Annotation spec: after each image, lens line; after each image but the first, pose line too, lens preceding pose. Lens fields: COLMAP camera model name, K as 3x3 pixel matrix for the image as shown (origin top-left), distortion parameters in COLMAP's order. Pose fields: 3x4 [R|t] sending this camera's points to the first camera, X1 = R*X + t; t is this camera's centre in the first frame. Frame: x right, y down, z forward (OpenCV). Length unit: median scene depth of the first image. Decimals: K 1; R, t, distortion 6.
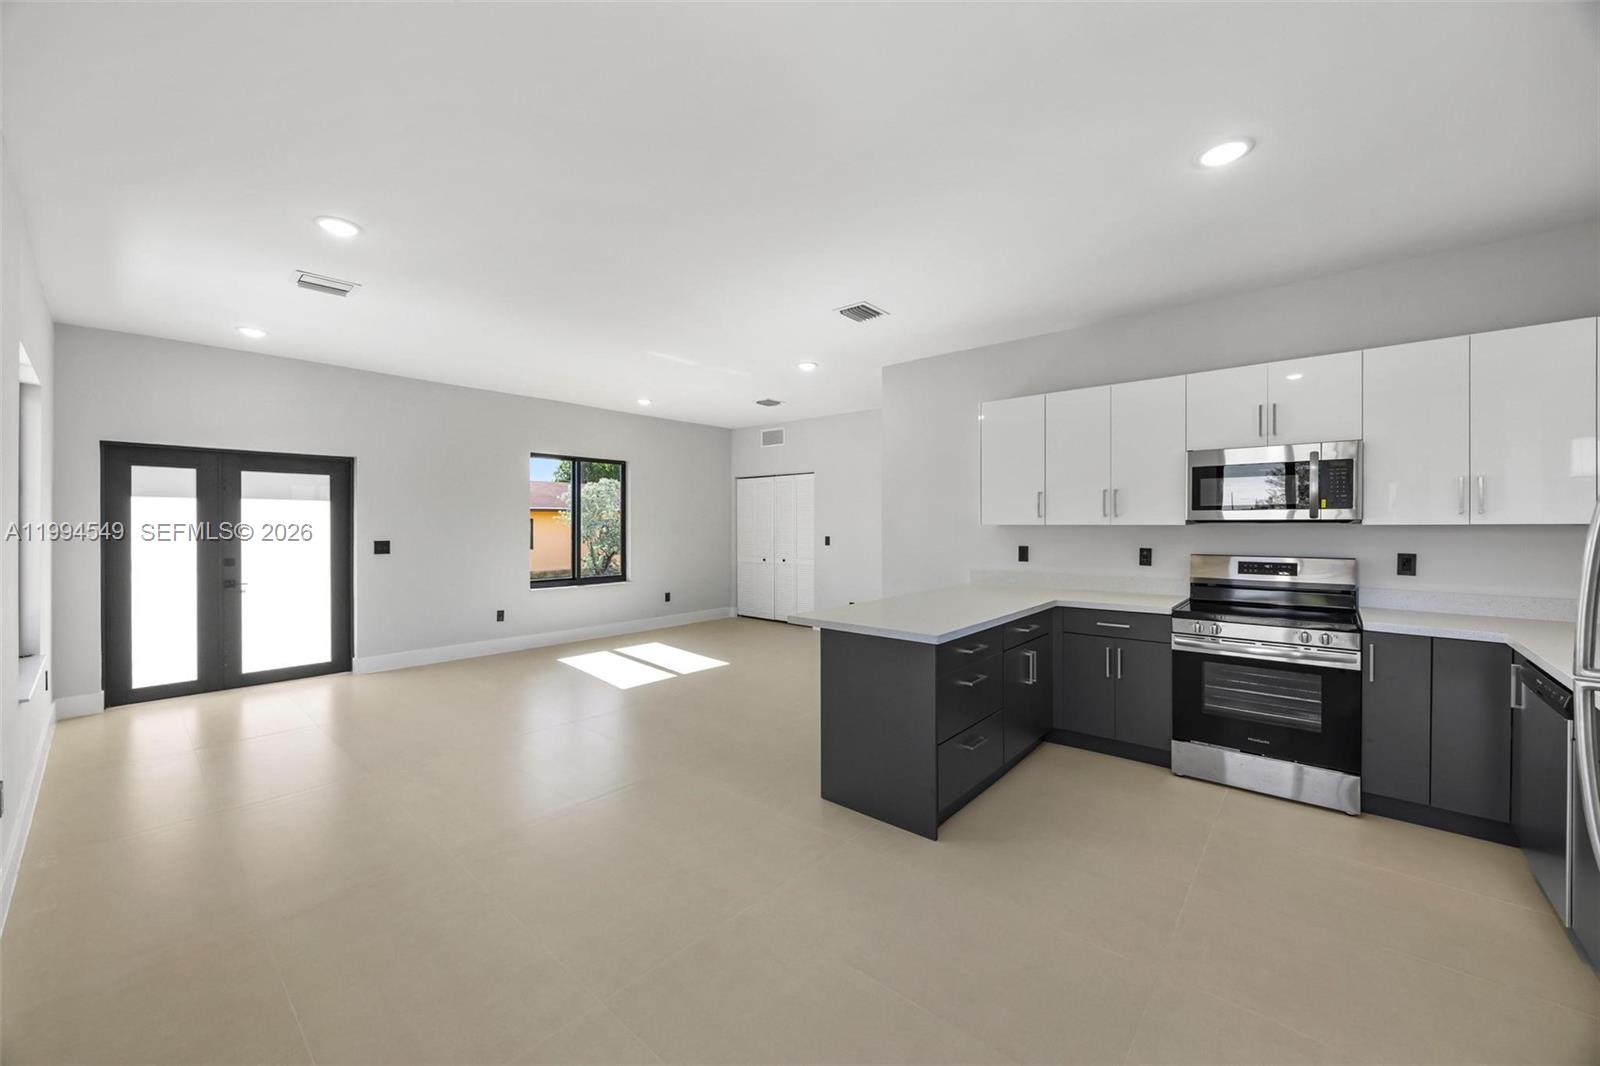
lens RADIAL K [[558.5, 0, 800.0], [0, 558.5, 533.0], [0, 0, 1]] dist [-0.000308, -0.000025]
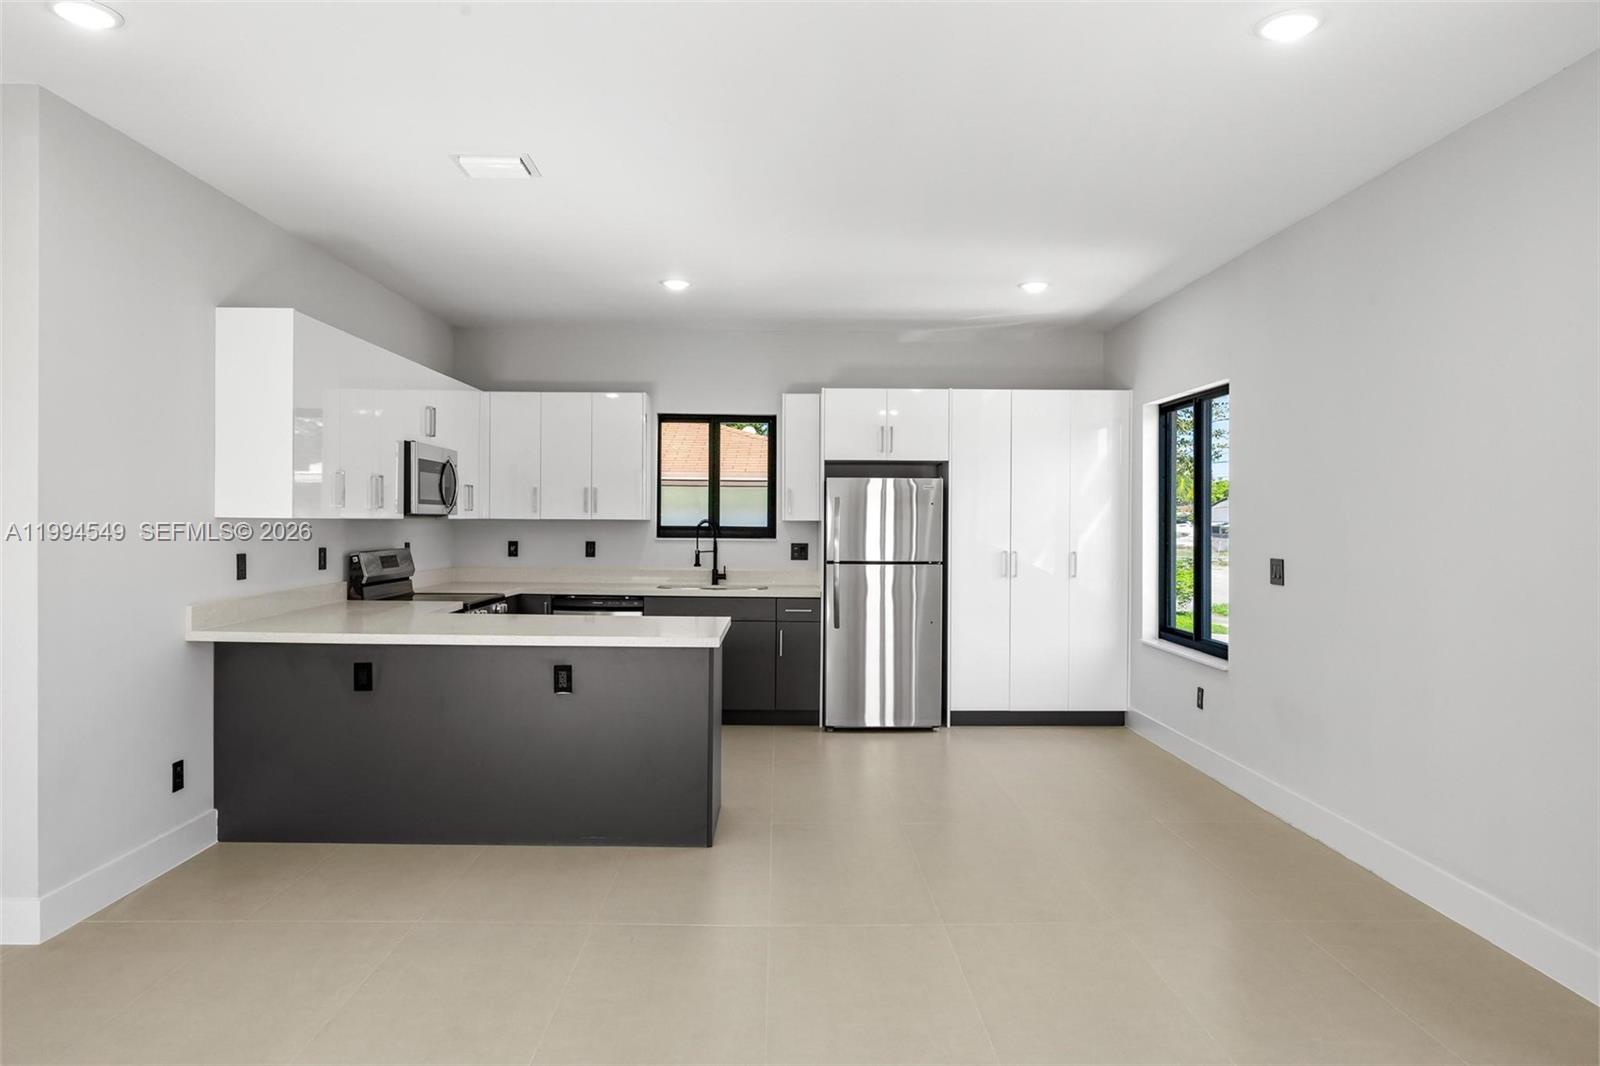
lens RADIAL K [[1062.7, 0, 800.0], [0, 1062.7, 533.0], [0, 0, 1]] dist [0.000618, 0.000025]
pose [[-0.645714, -0.011287, 0.763496, -1.242222], [0.006735, 0.999768, 0.020476, -0.025577], [-0.763550, 0.018364, -0.645488, 1.871926]]
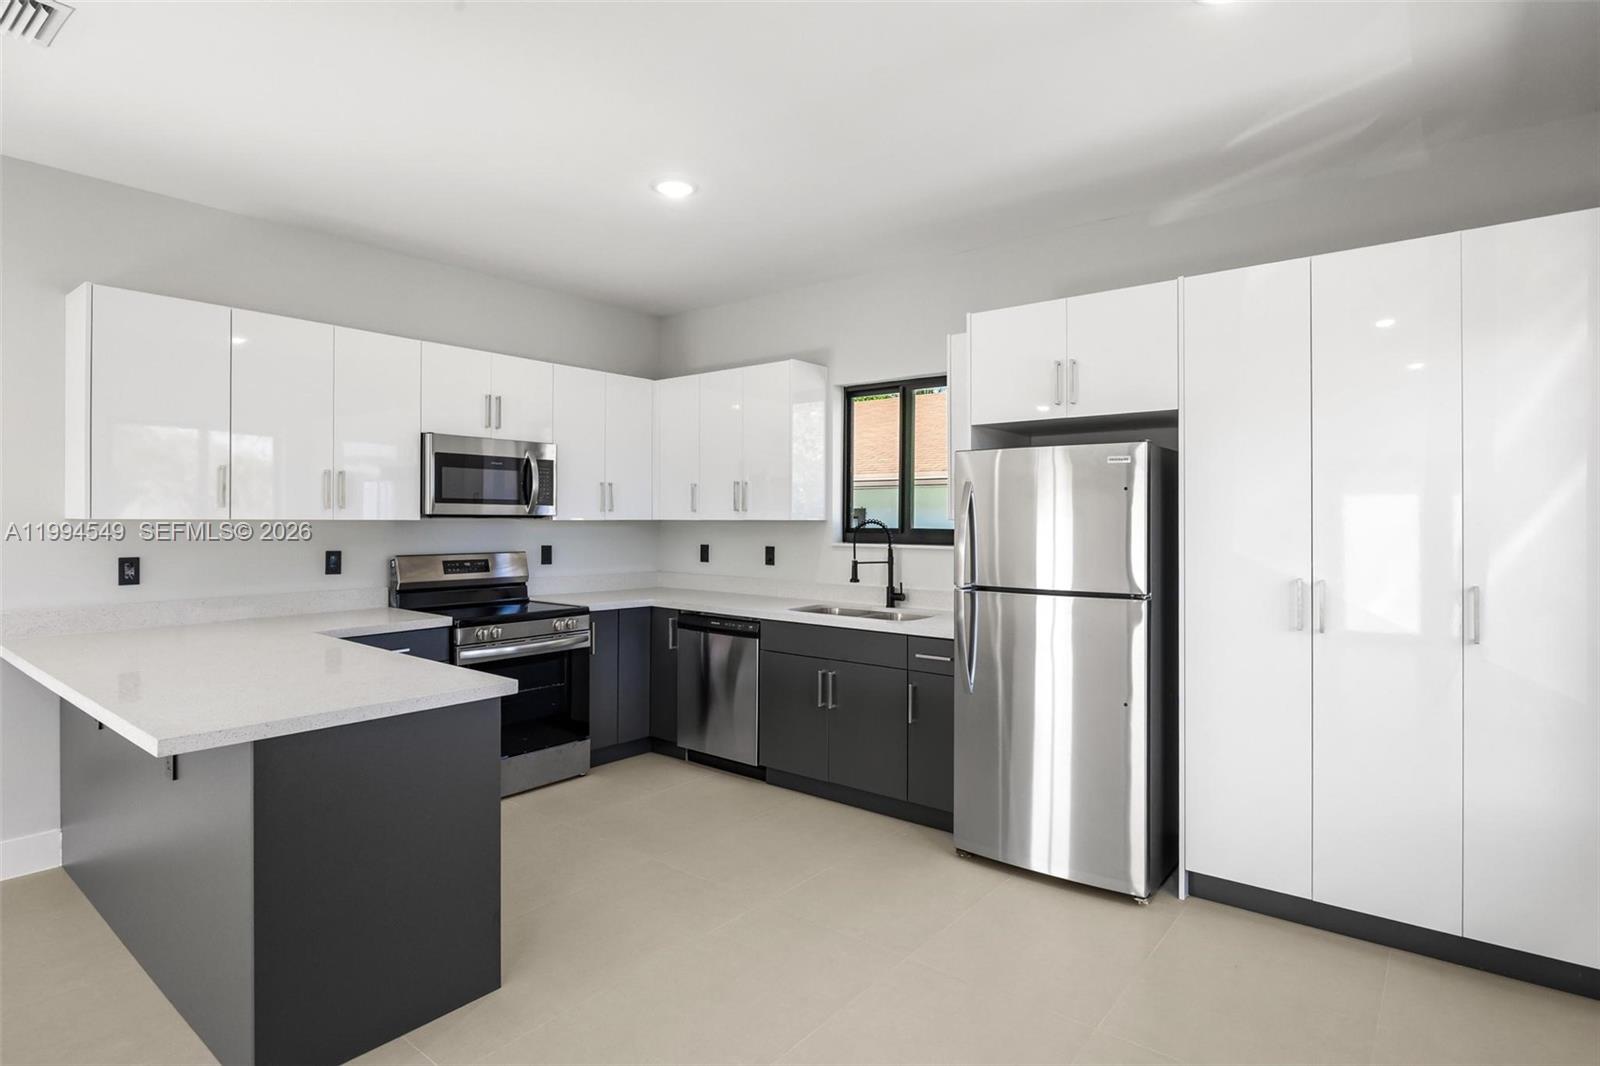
lens RADIAL K [[819.3, 0, 799.4], [0, 819.3, 520.9], [0, 0, 1]] dist [-0.034851, -0.000159]
pose [[-0.011672, 0.000931, 0.999931, -0.601437], [0.013249, 0.999912, -0.000776, -0.004974], [-0.999844, 0.013239, -0.011684, 0.508379]]
